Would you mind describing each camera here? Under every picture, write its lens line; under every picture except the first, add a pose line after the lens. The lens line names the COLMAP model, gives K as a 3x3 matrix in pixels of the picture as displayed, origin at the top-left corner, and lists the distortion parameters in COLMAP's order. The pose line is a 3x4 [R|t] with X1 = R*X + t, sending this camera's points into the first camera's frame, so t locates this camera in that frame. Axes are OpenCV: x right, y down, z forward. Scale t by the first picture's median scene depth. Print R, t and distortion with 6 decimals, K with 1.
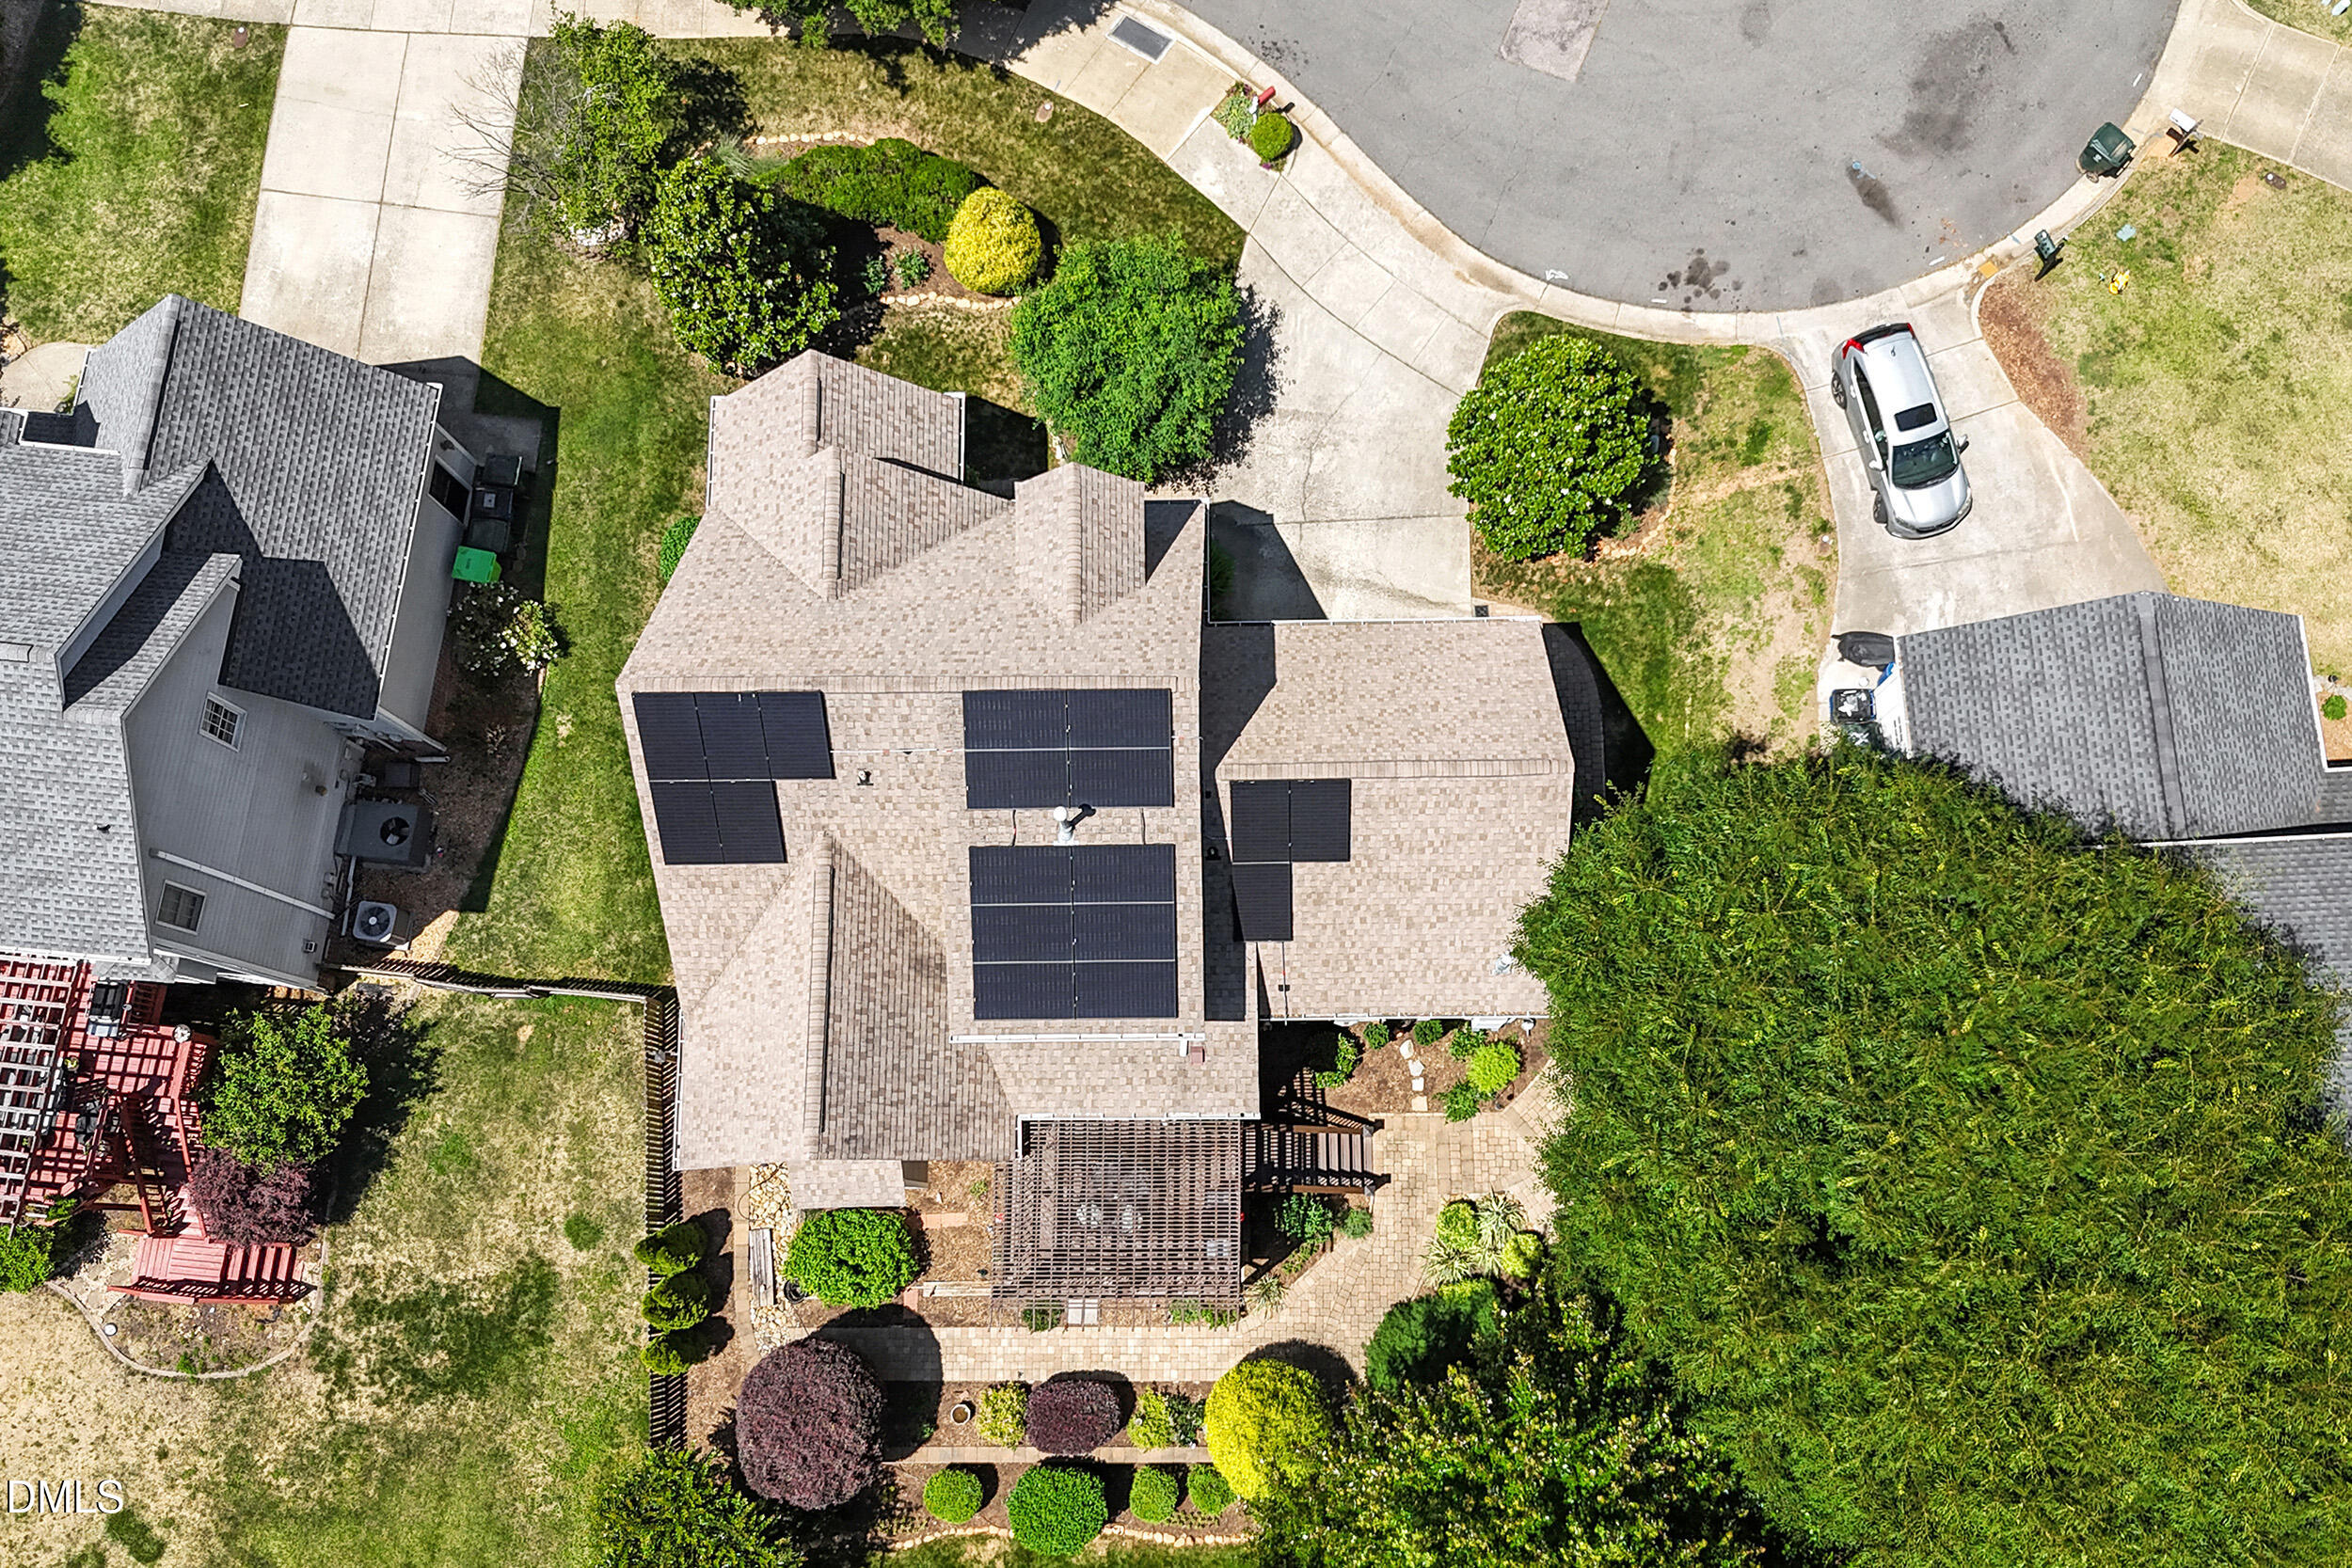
lens RADIAL K [[2065.4, 0, 1262.2], [0, 2065.4, 779.8], [0, 0, 1]] dist [0.051973, -0.016564]
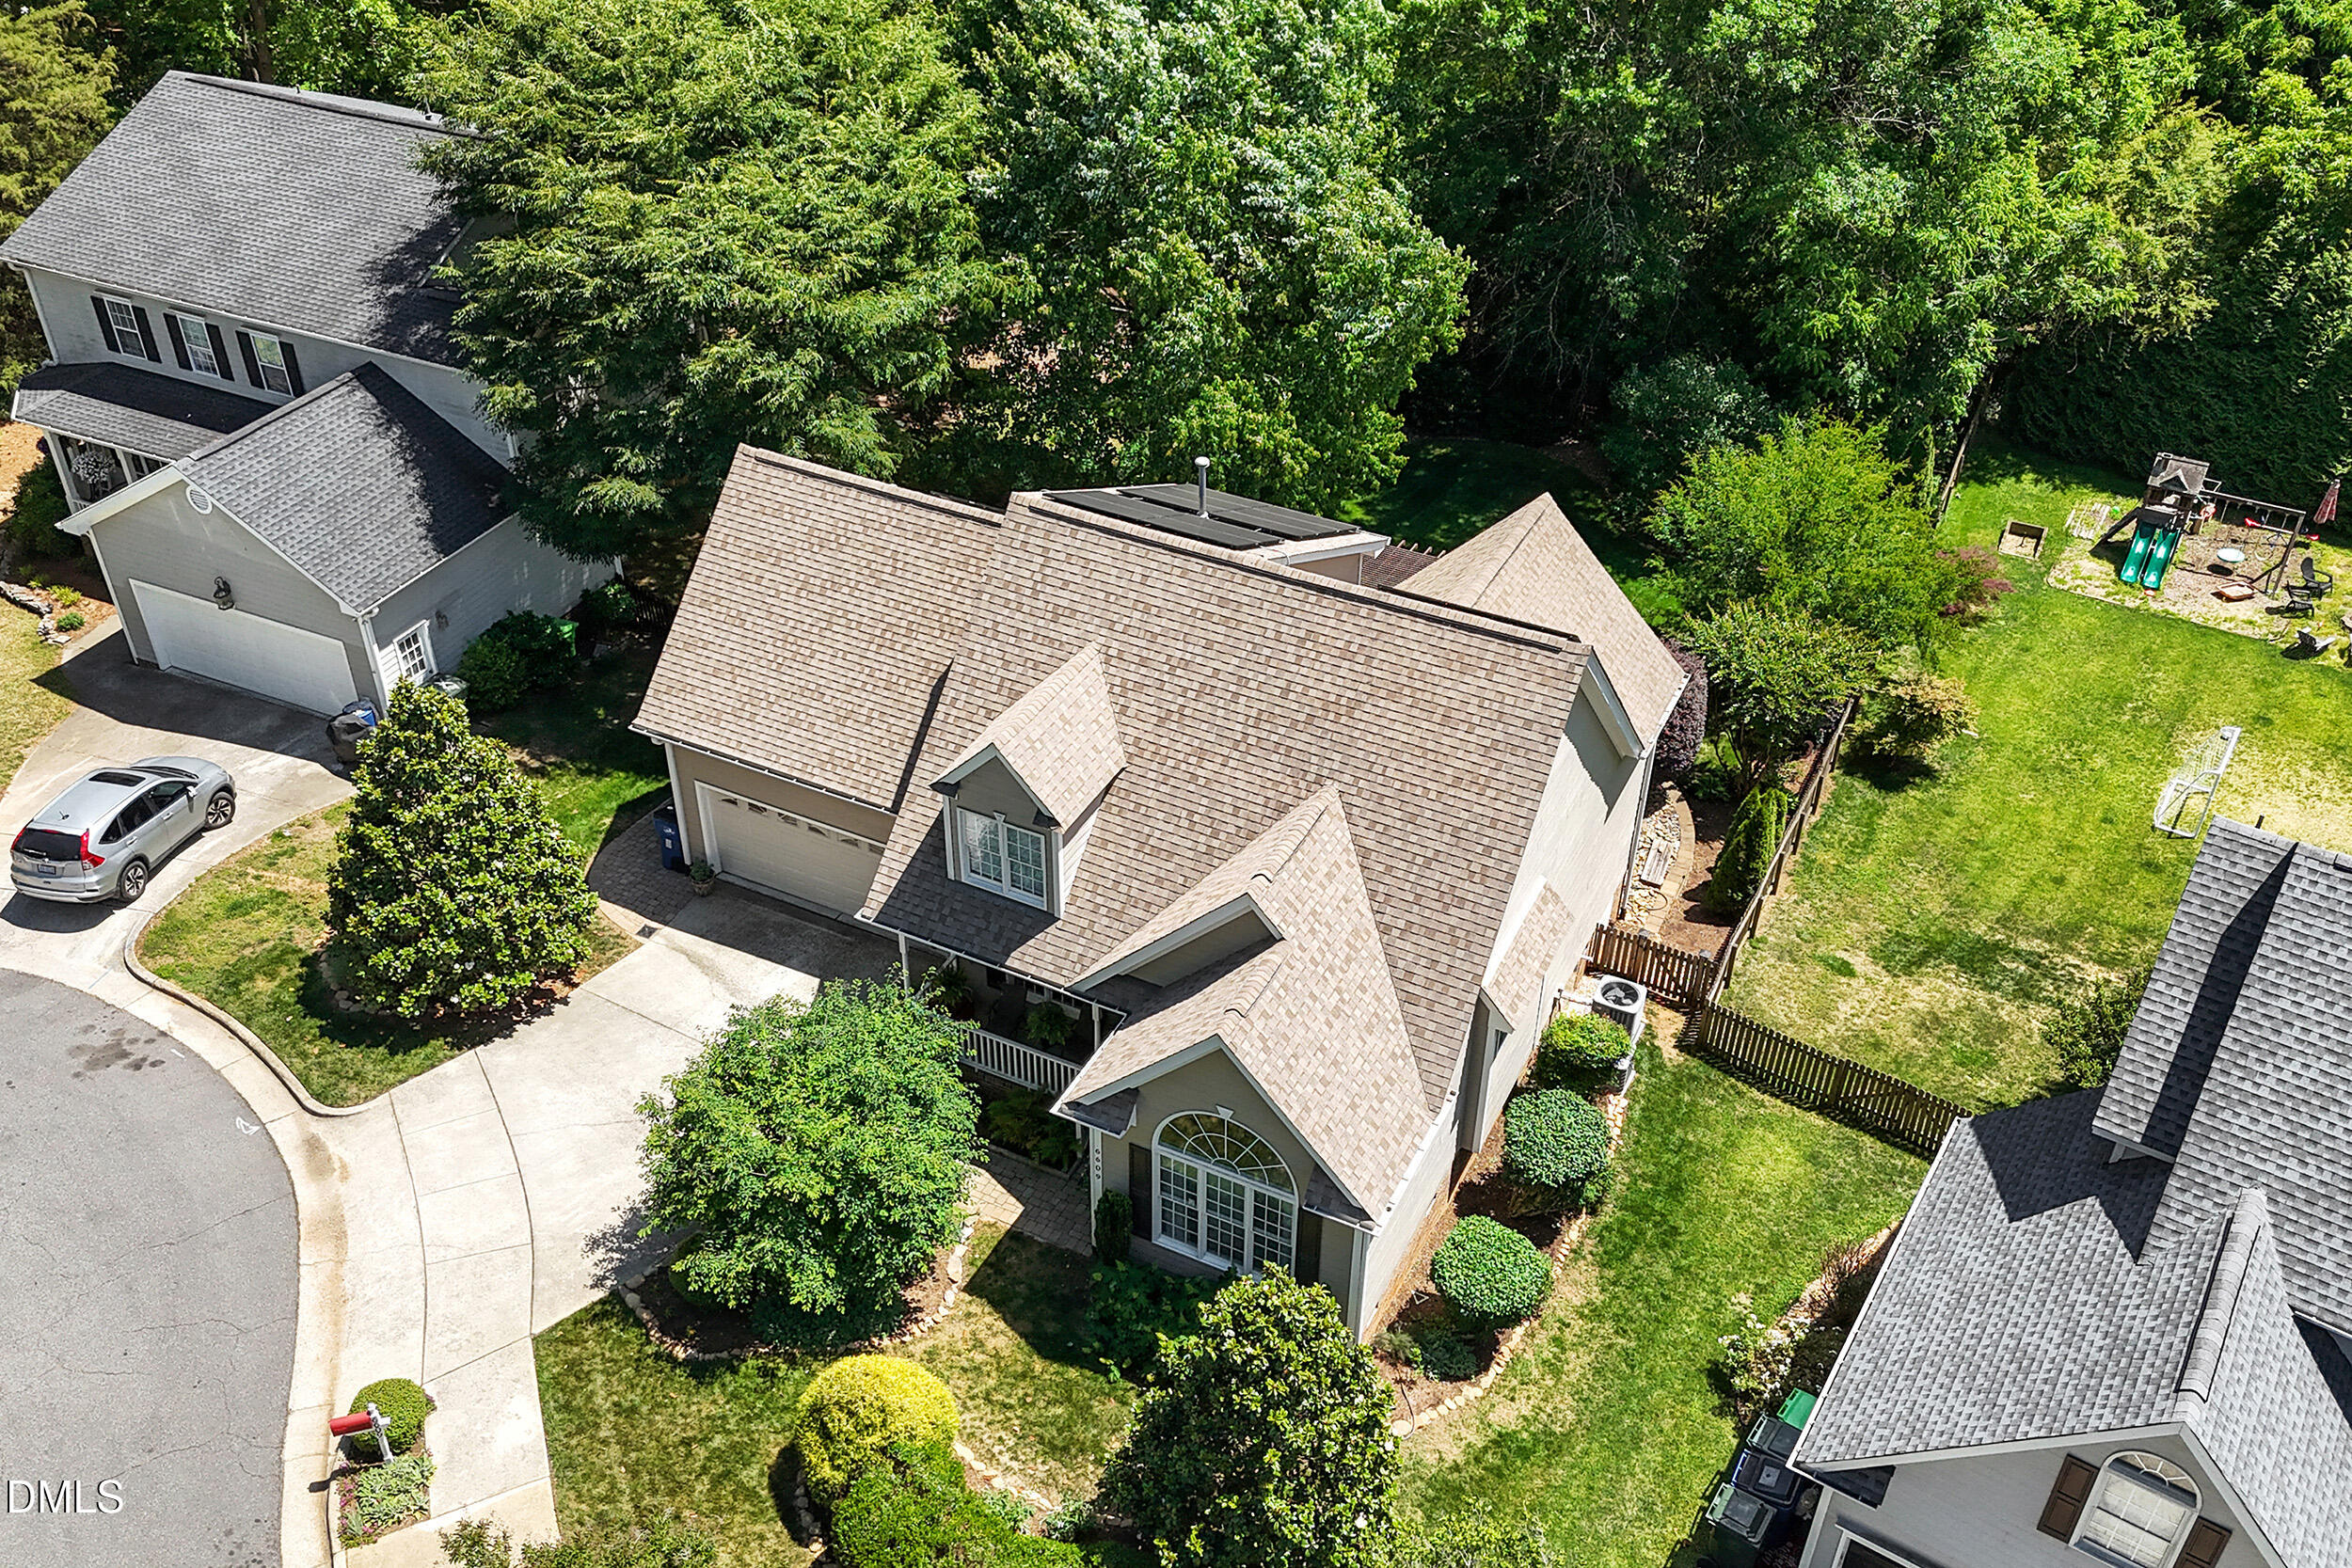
lens RADIAL K [[2083.1, 0, 1185.6], [0, 2083.1, 769.2], [0, 0, 1]] dist [0.084845, -0.089724]
pose [[-0.887506, -0.267060, 0.375516, -0.397722], [0.448614, -0.314623, 0.836515, -0.684026], [-0.105253, 0.910874, 0.399037, 0.569386]]
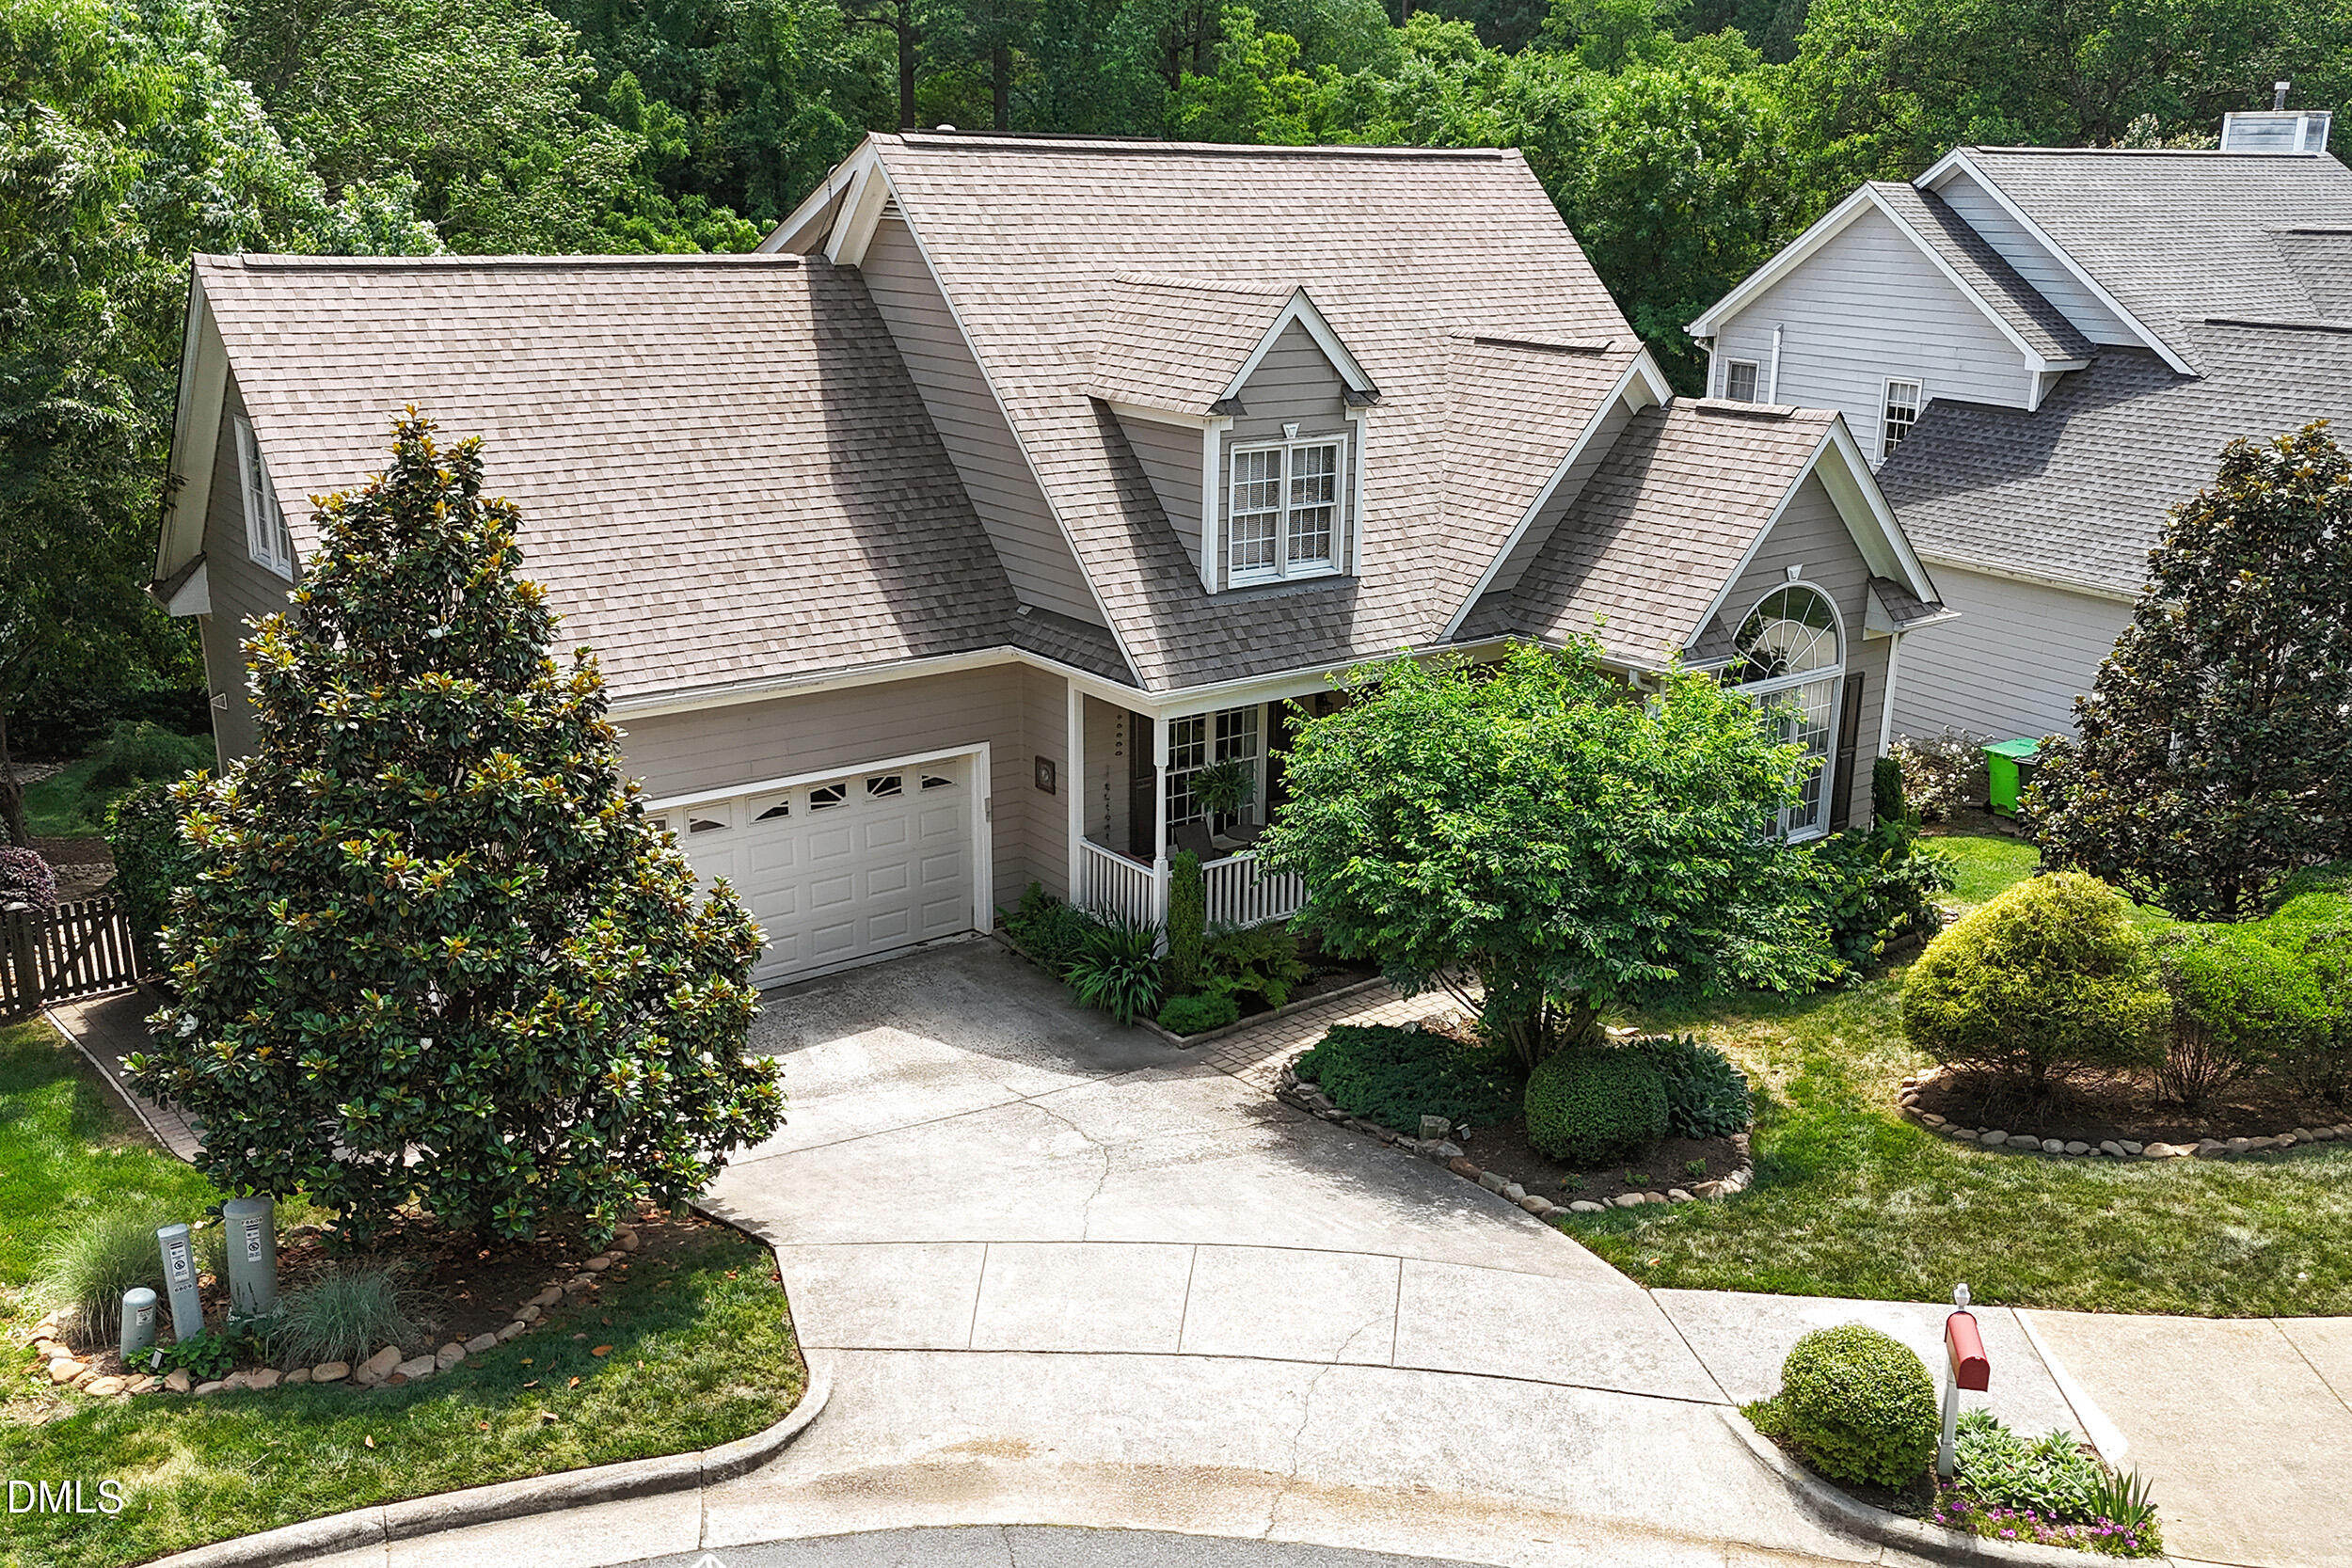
lens RADIAL K [[2056.9, 0, 1220.1], [0, 2056.9, 786.5], [0, 0, 1]] dist [0.054259, -0.007340]
pose [[-0.794257, 0.174364, -0.582024, 0.225587], [-0.592577, -0.010730, 0.805443, -0.495776], [0.134195, 0.984623, 0.111847, 0.900787]]
